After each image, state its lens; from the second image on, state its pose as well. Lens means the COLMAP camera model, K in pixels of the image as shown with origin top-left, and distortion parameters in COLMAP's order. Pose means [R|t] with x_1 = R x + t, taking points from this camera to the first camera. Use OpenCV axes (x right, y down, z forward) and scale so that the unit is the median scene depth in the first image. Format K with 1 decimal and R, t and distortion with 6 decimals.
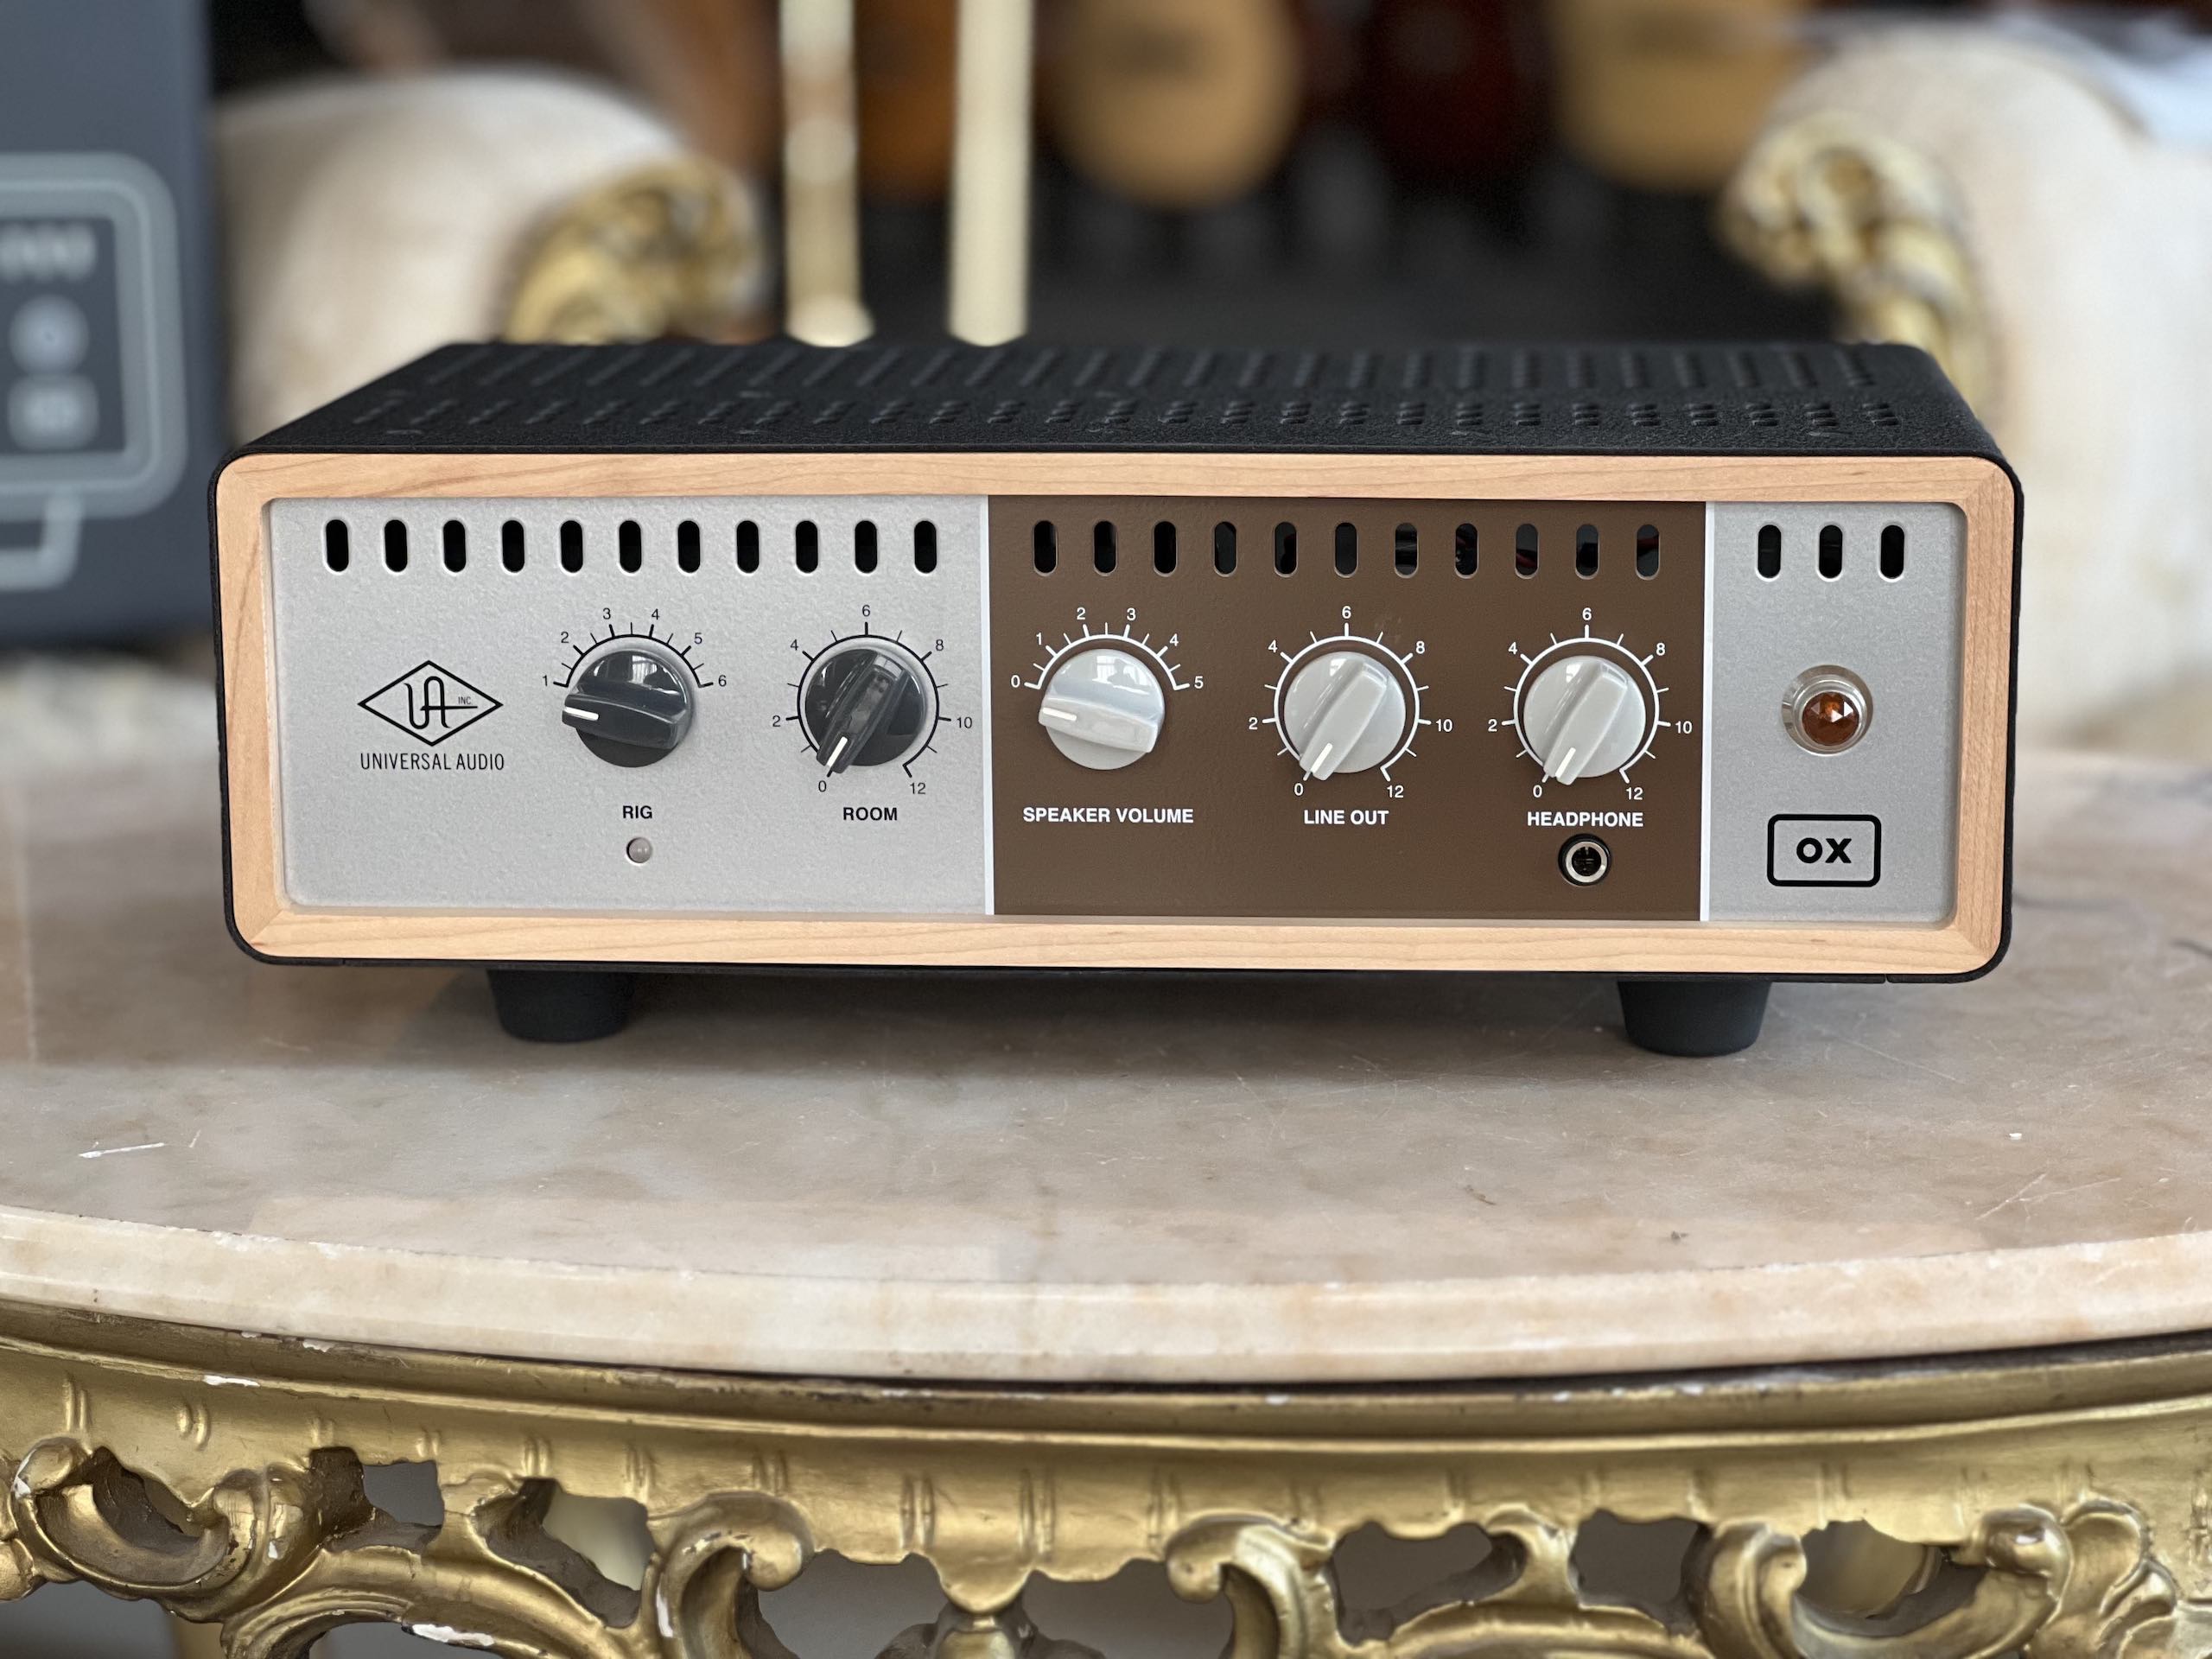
lens RADIAL K [[5049.9, 0, 1109.8], [0, 5049.9, 942.2], [0, 0, 1]] dist [-0.267014, 2.963709]
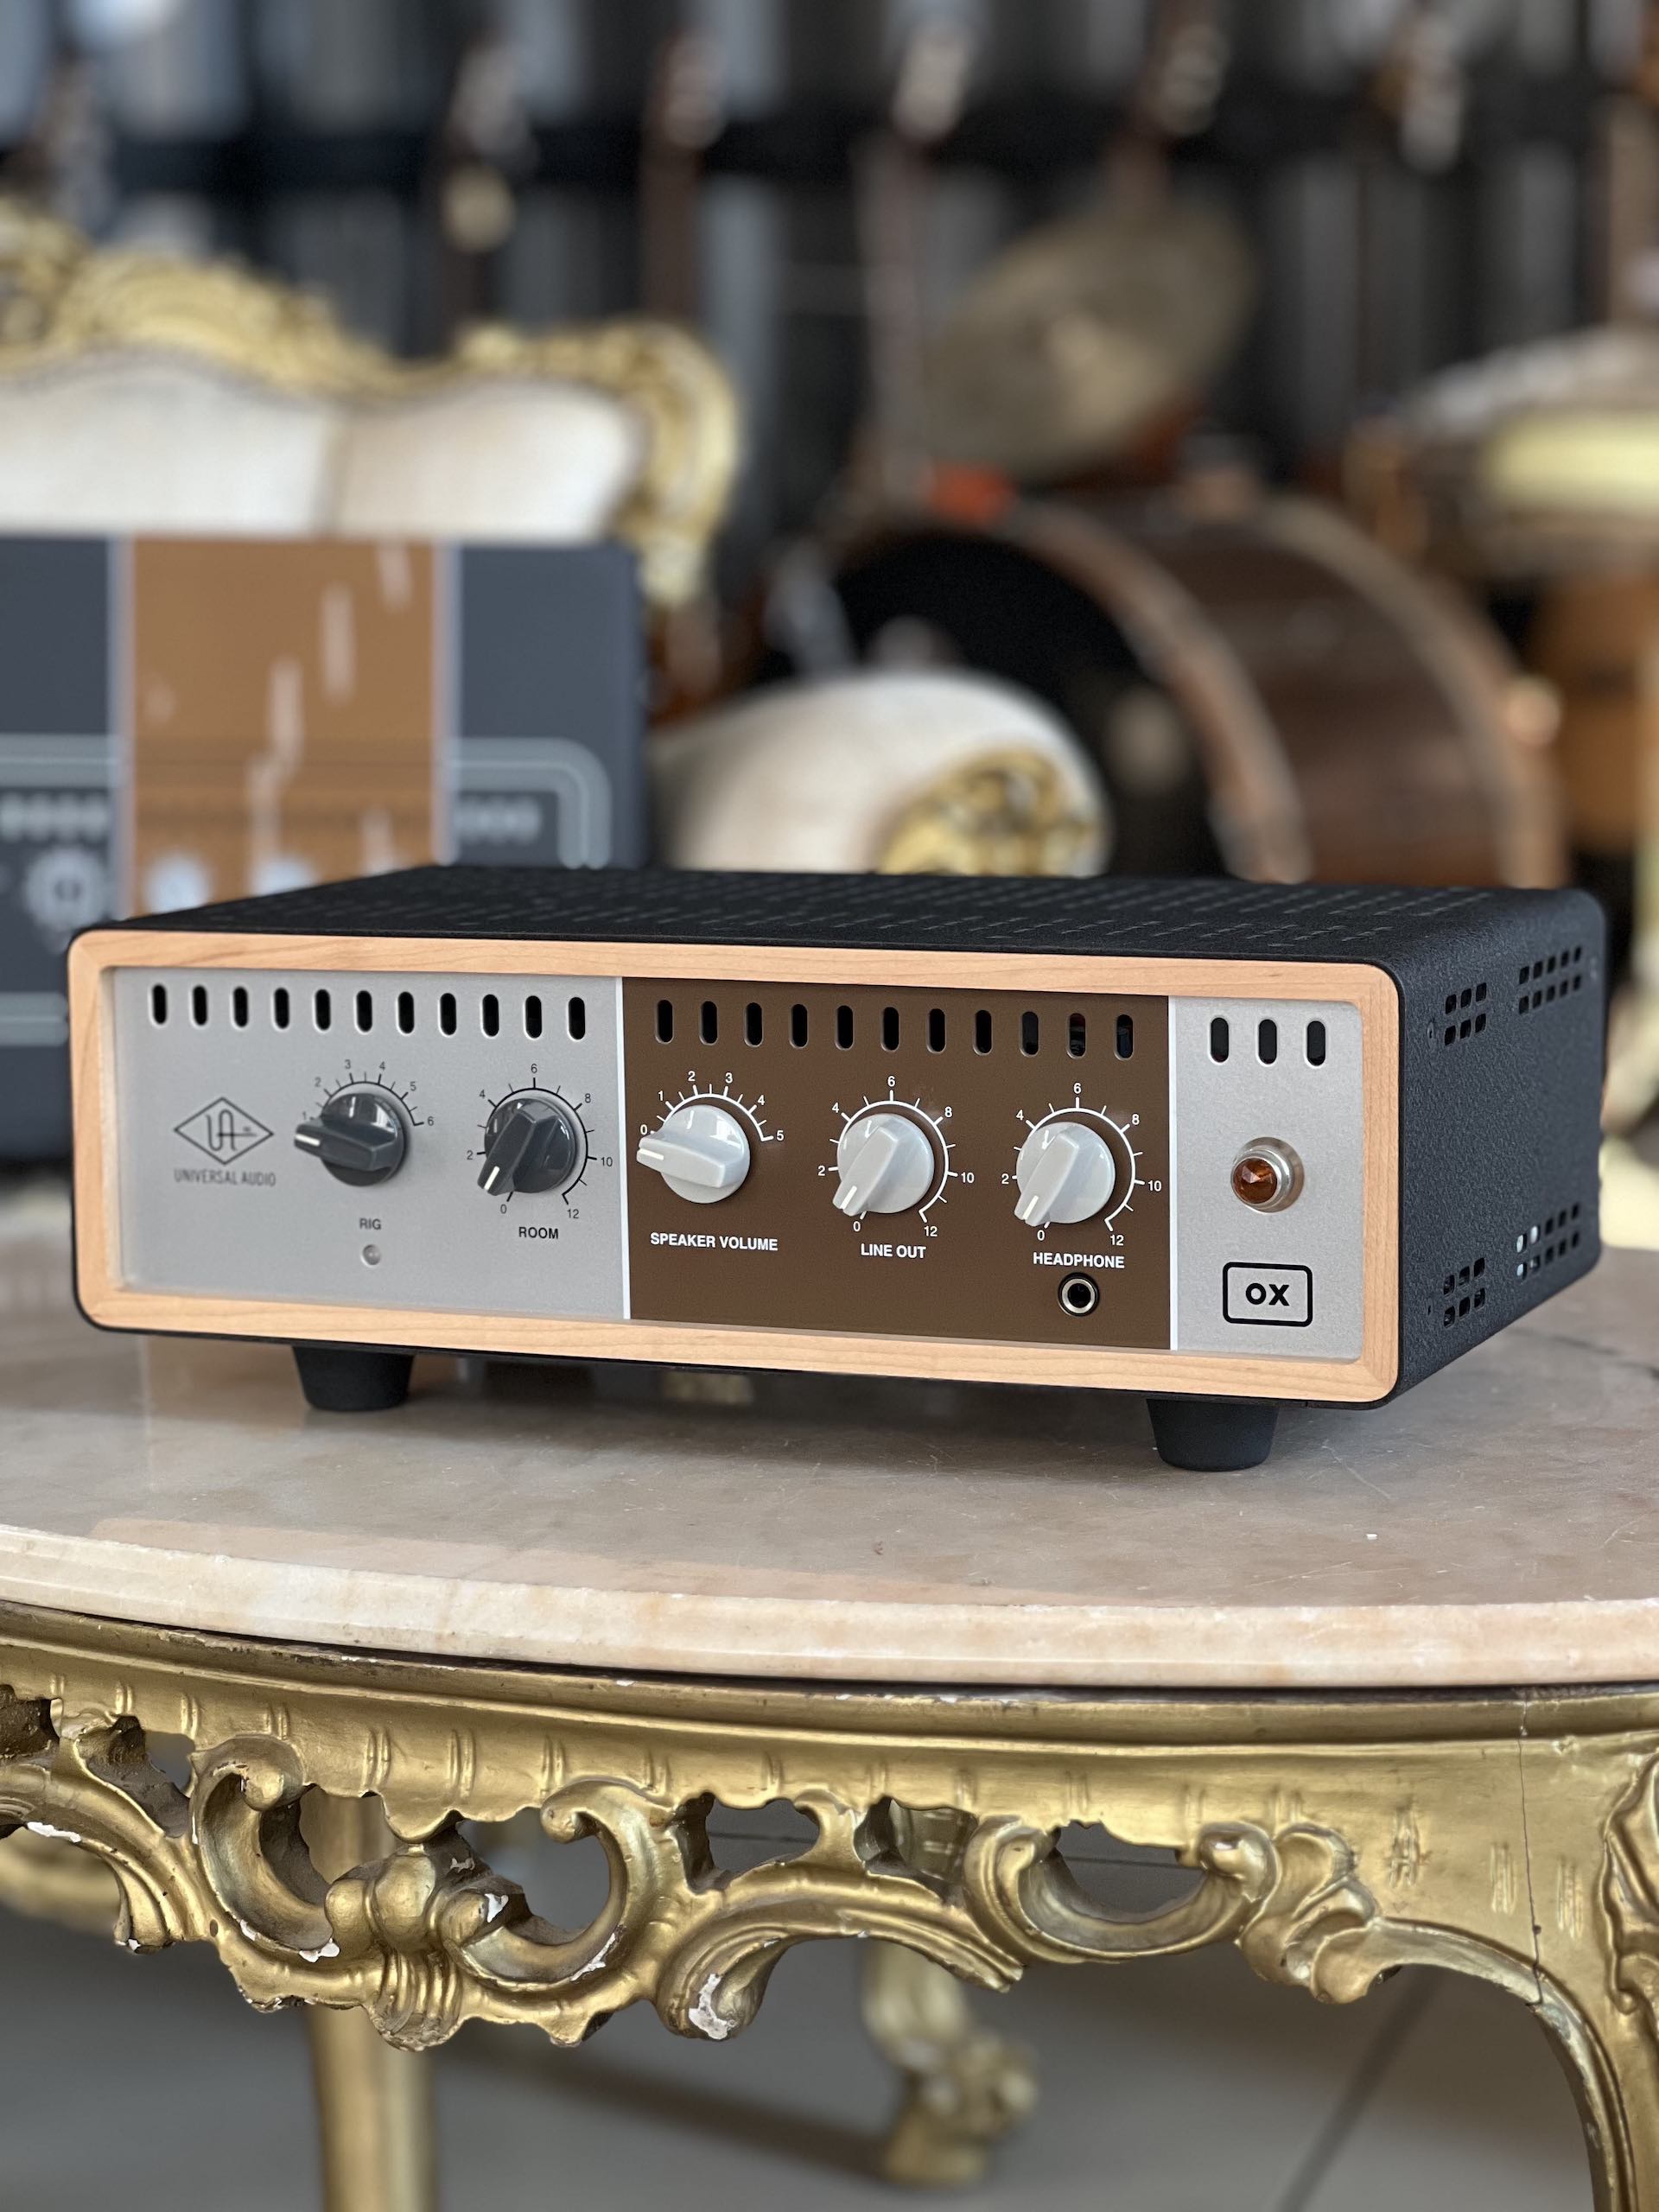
lens RADIAL K [[5049.9, 0, 829.5], [0, 5049.9, 1106.0], [0, 0, 1]] dist [-0.267014, 2.963709]
pose [[0.956186, 0.036143, -0.290522, 0.425706], [-0.063471, 0.994340, -0.085200, 0.050021], [0.285798, 0.099907, 0.953068, -0.184395]]
